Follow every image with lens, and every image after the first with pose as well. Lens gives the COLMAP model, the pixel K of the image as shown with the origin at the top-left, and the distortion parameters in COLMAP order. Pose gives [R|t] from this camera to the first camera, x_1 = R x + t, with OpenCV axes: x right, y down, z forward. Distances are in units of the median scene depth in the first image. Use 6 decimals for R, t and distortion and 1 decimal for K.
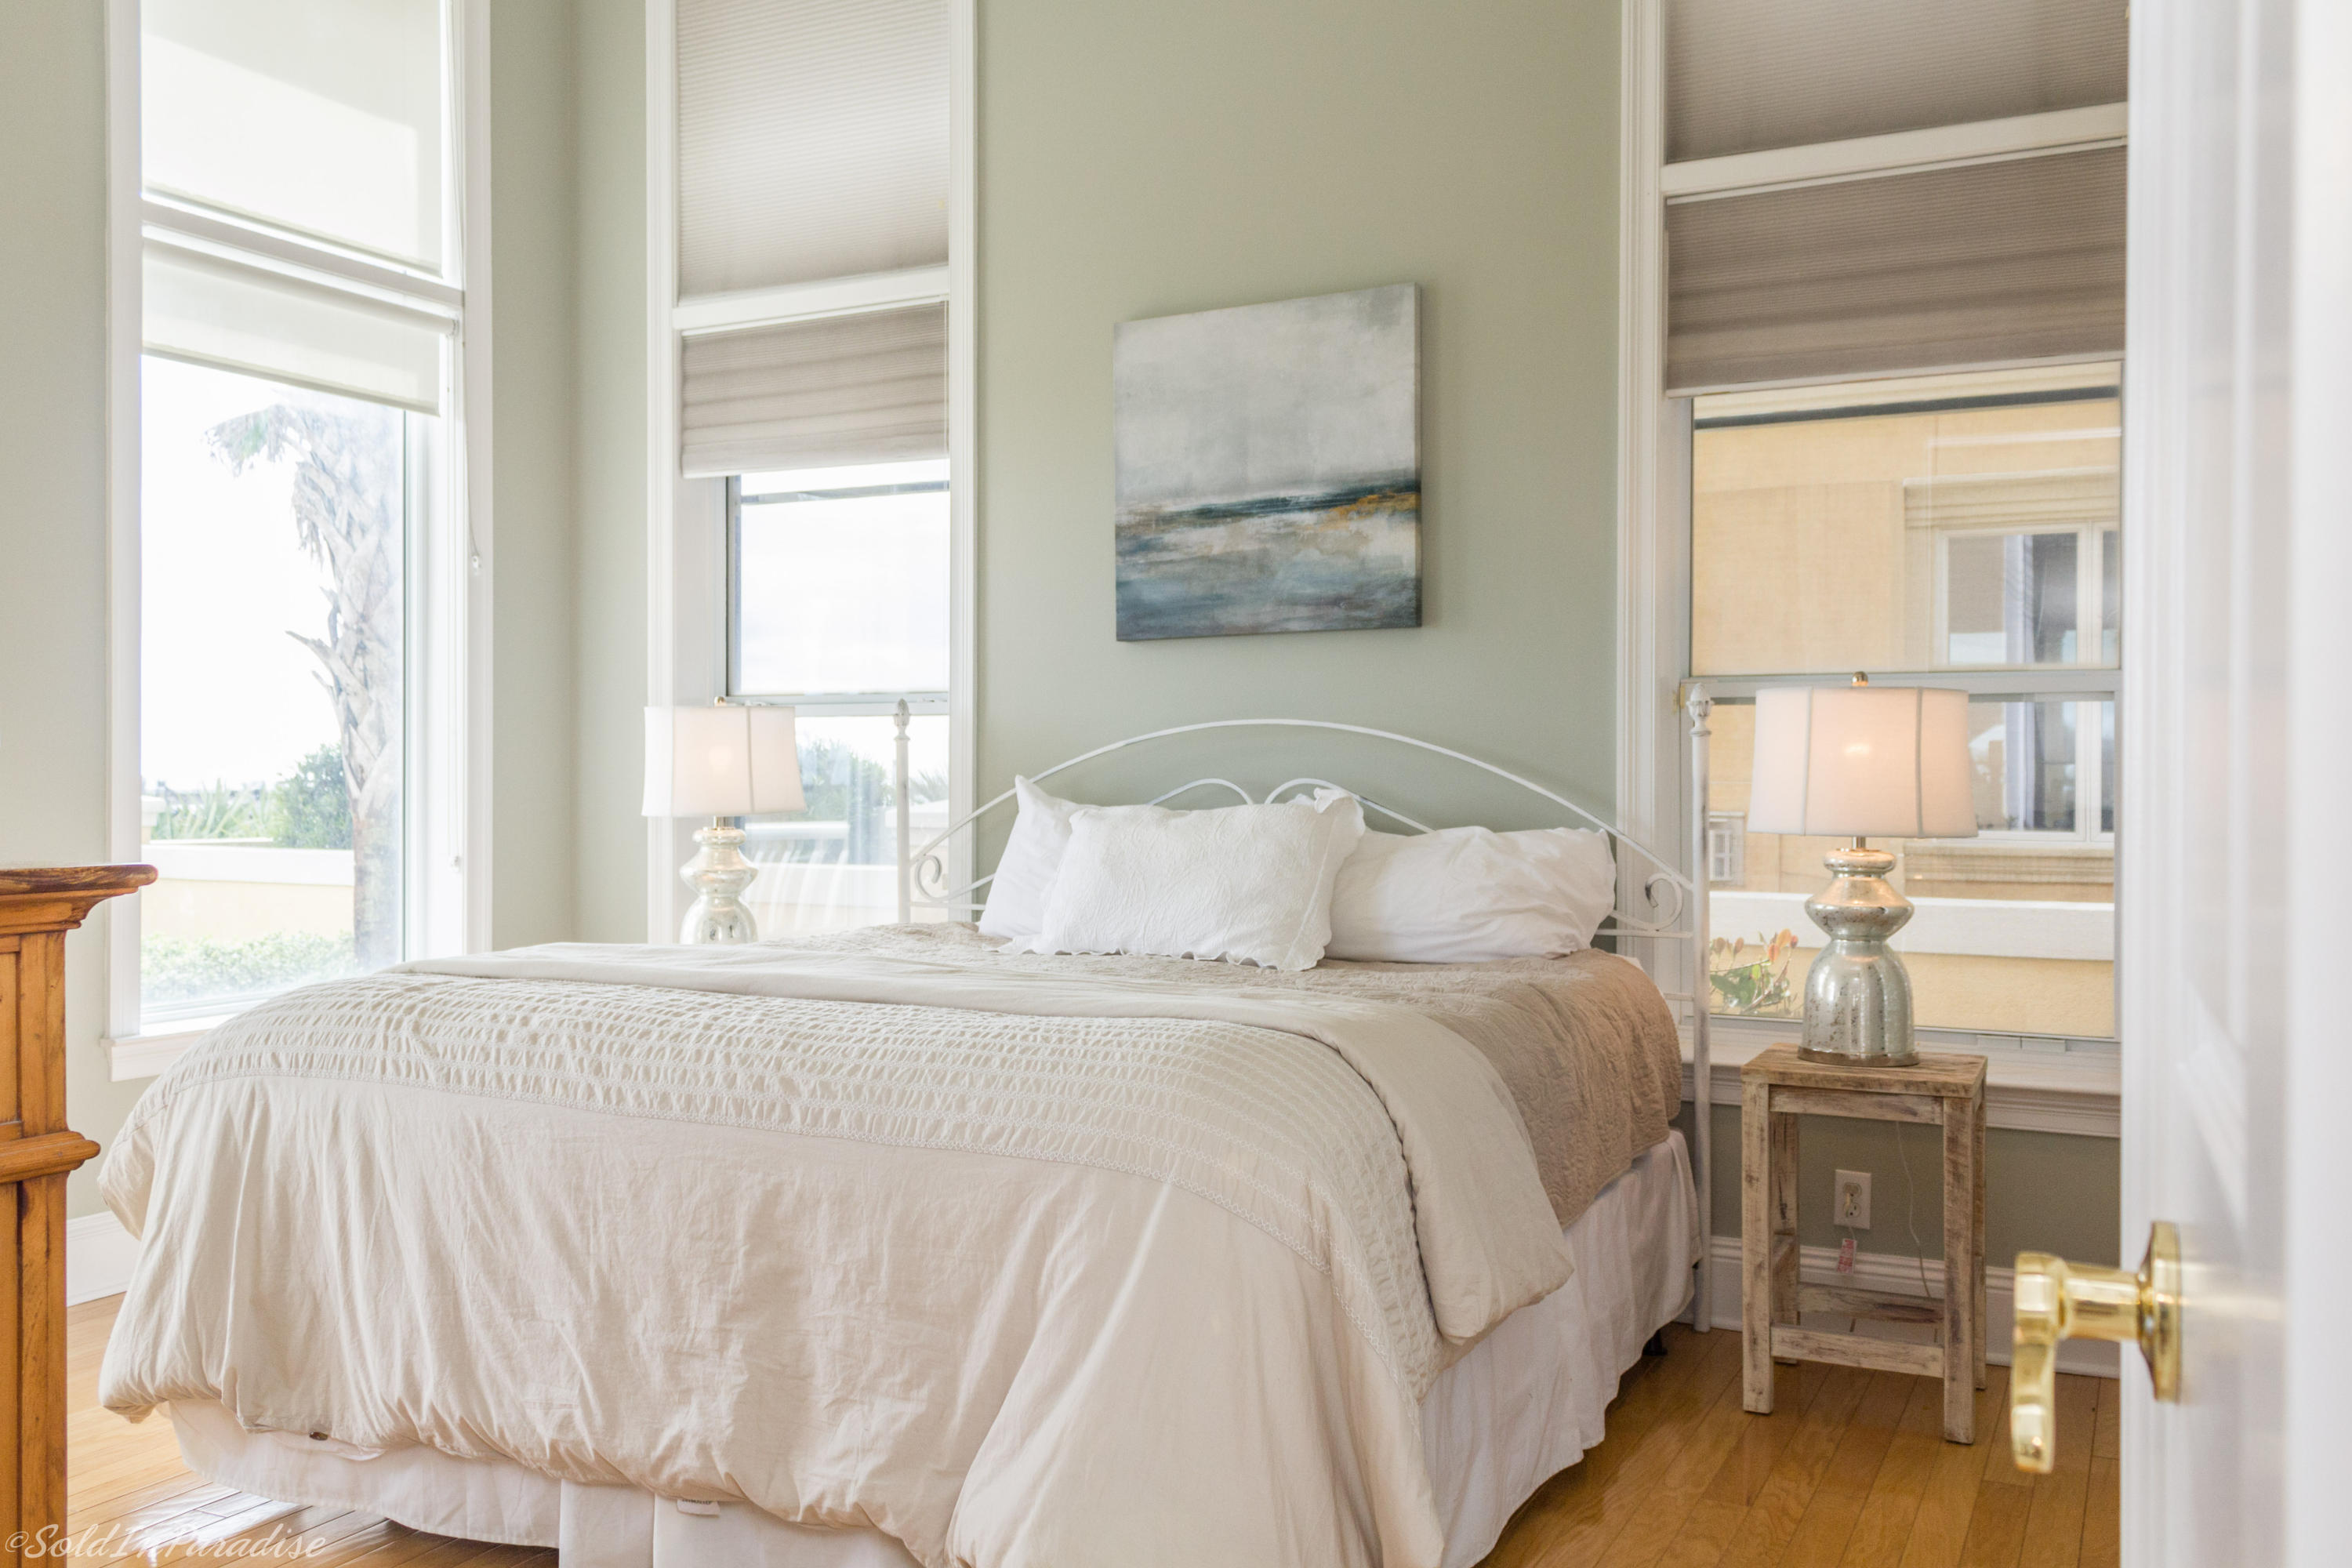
lens RADIAL K [[1882.1, 0, 1176.0], [0, 1882.1, 784.0], [0, 0, 1]] dist [0.041238, 0.001579]
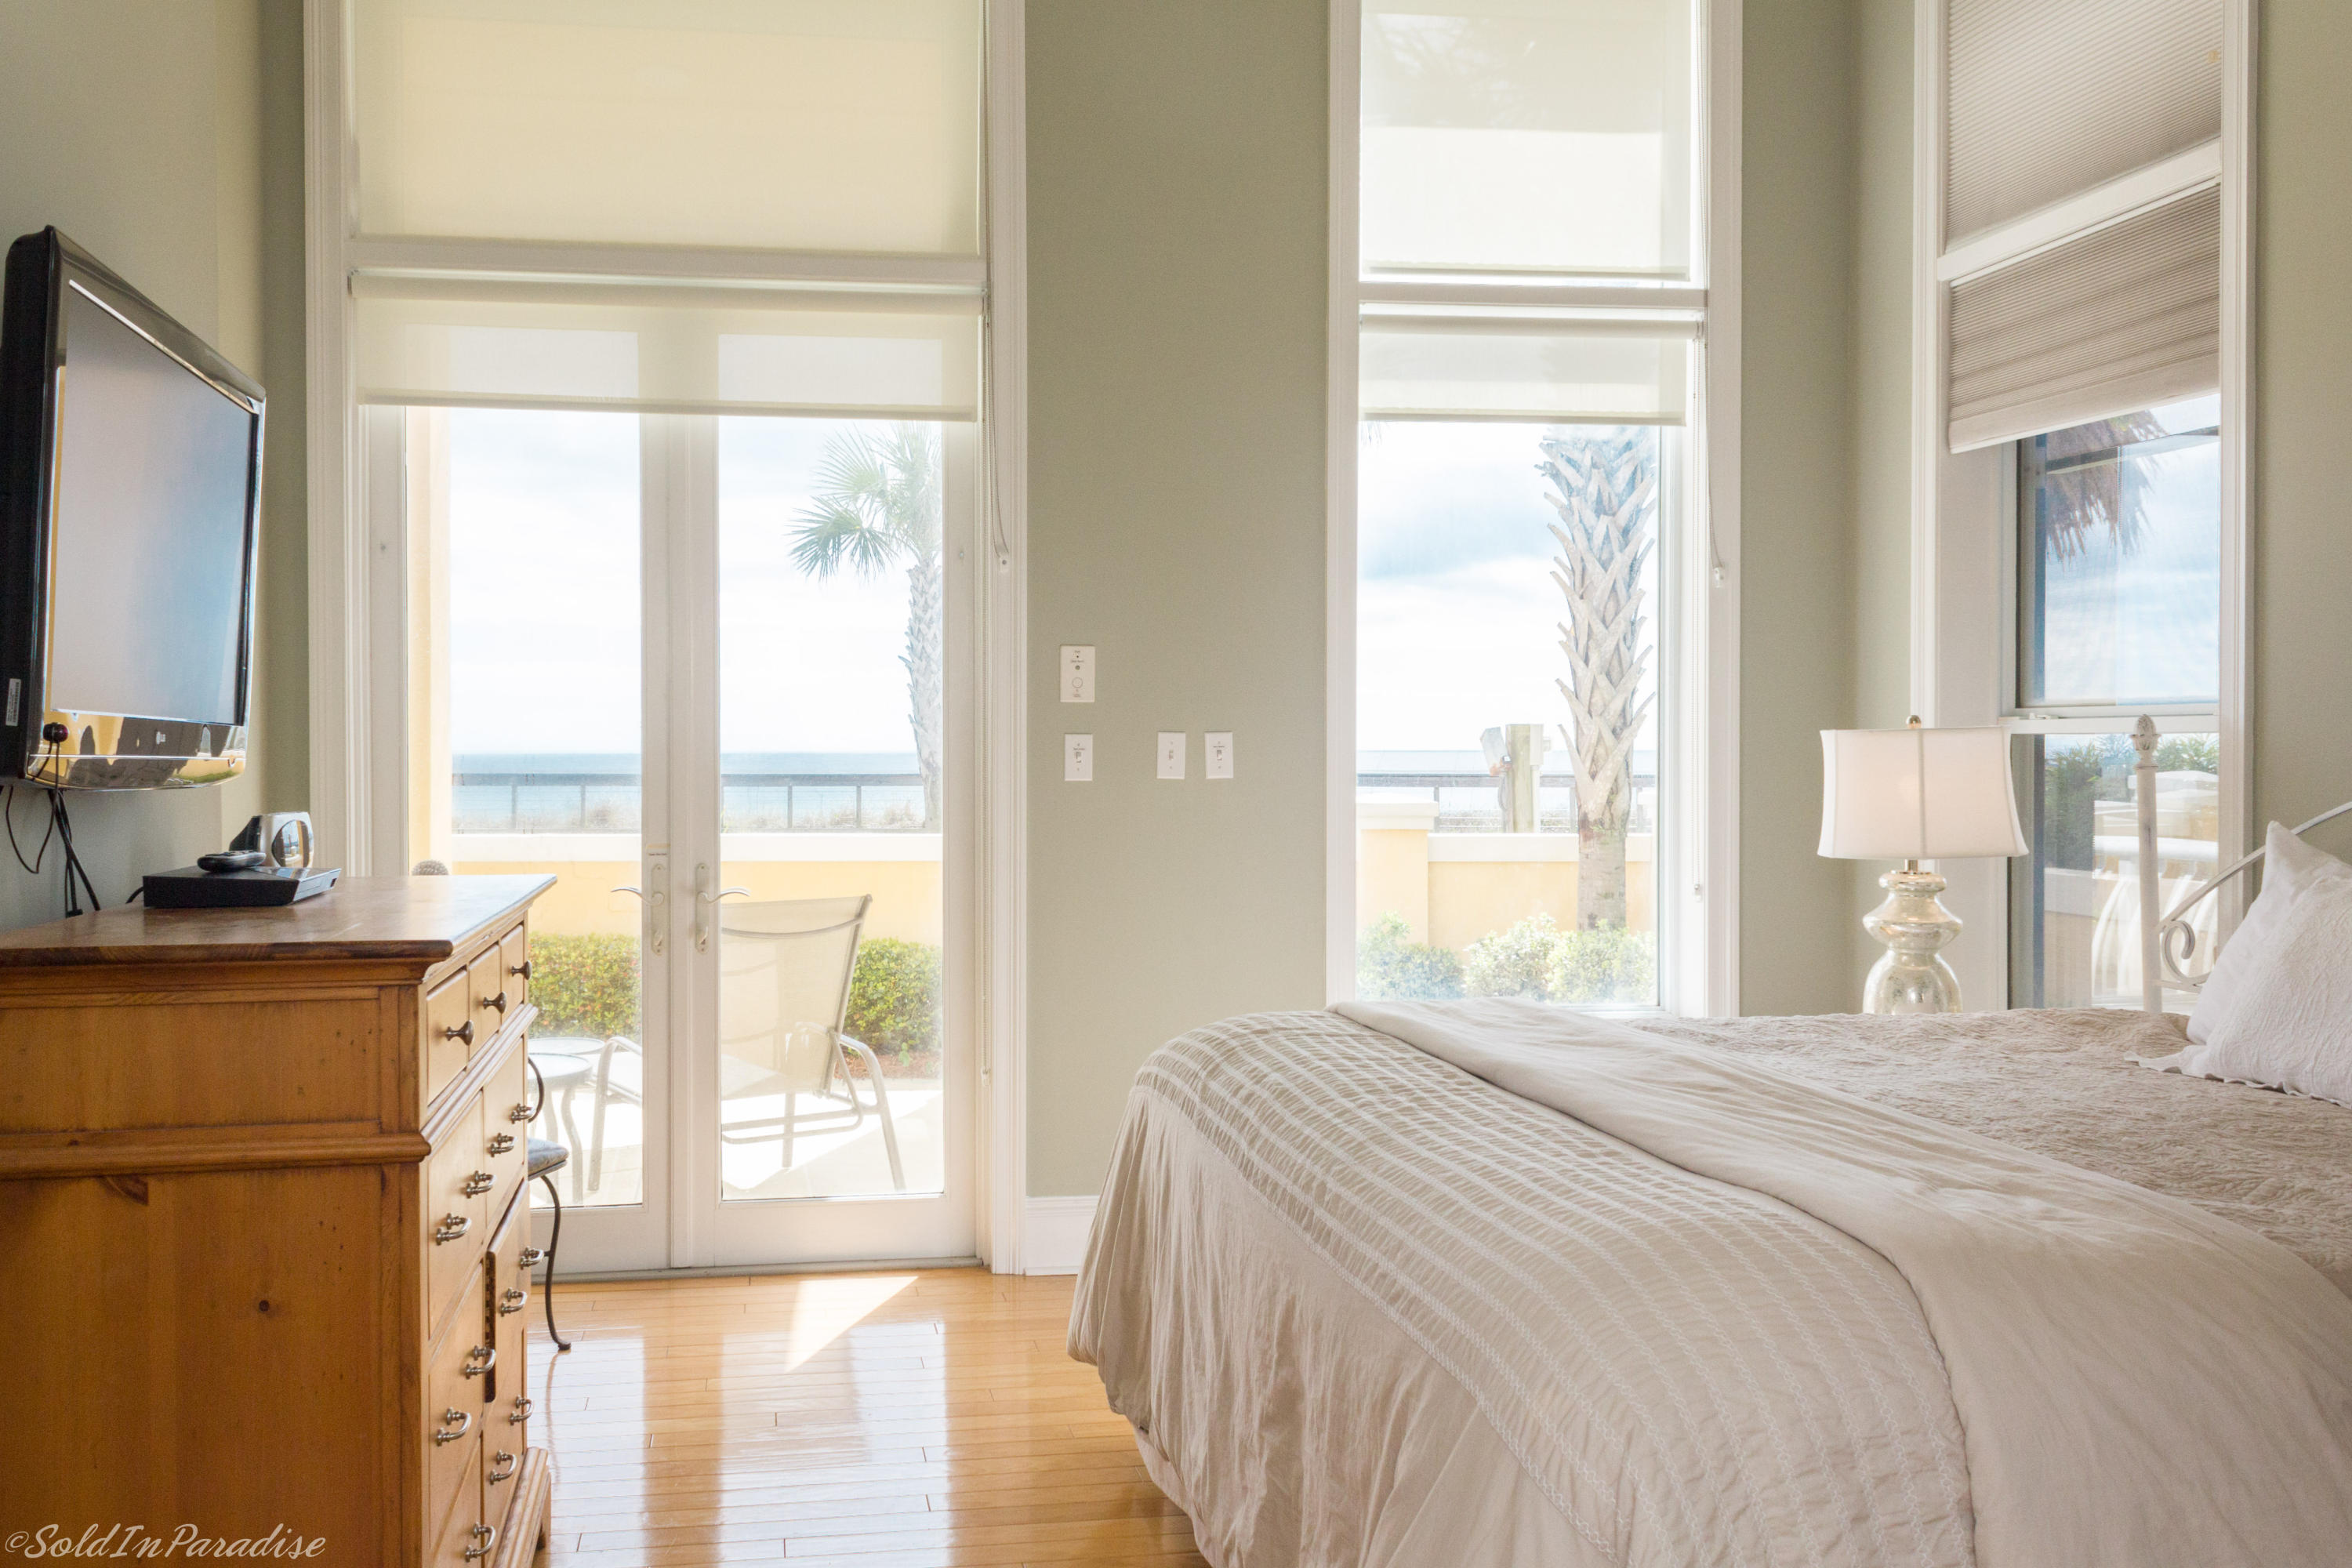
lens RADIAL K [[2029.0, 0, 1172.1], [0, 2029.0, 756.4], [0, 0, 1]] dist [0.027033, -0.002276]
pose [[0.590513, 0.006862, -0.806999, 0.282117], [-0.004744, 0.999976, 0.005031, -0.030010], [0.807015, 0.000857, 0.590531, 0.180336]]
